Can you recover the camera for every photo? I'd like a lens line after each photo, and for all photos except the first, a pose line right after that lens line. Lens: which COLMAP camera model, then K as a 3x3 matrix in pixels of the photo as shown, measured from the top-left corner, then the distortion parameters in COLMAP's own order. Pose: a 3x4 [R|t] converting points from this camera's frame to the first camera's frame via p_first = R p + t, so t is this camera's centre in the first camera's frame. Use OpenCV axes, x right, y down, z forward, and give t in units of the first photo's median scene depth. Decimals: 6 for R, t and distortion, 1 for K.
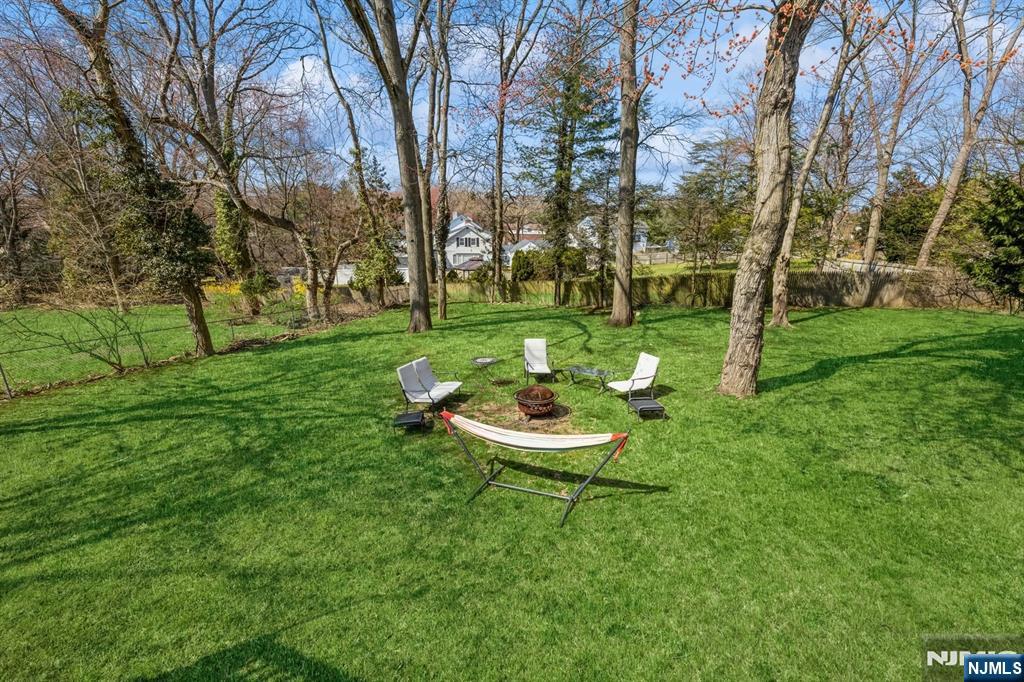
lens RADIAL K [[428.7, 0, 509.9], [0, 428.7, 335.4], [0, 0, 1]] dist [-0.000522, -0.000242]
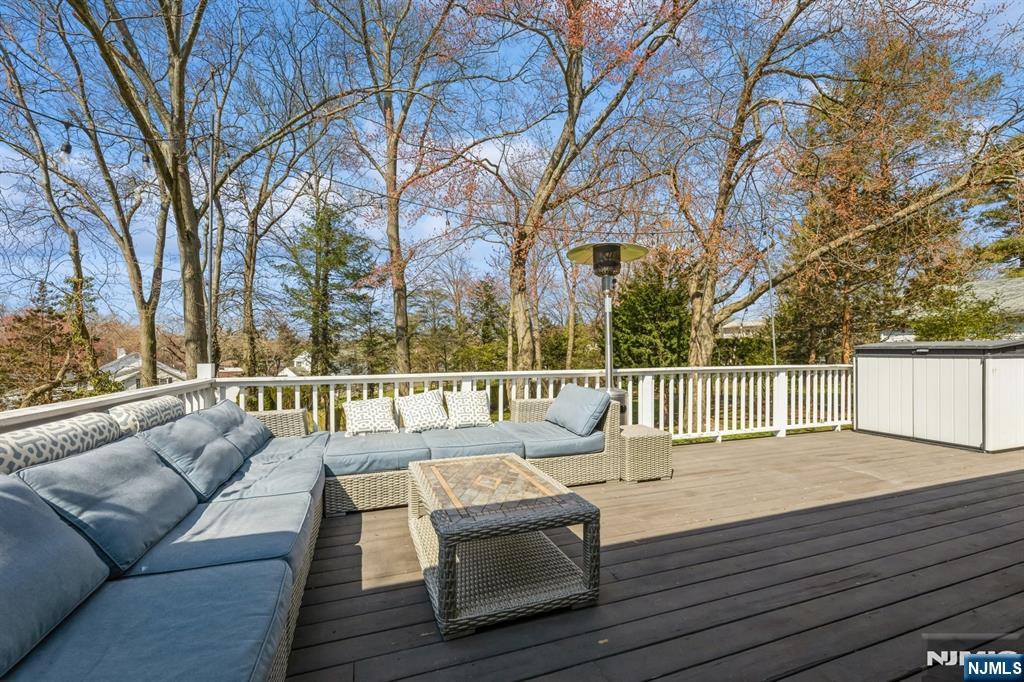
lens RADIAL K [[428.7, 0, 509.9], [0, 428.7, 335.4], [0, 0, 1]] dist [-0.000522, -0.000242]
pose [[0.790740, 0.002581, 0.612147, -0.198915], [0.180180, 0.954711, -0.236772, 0.035344], [-0.585034, 0.297522, 0.754464, -0.122735]]
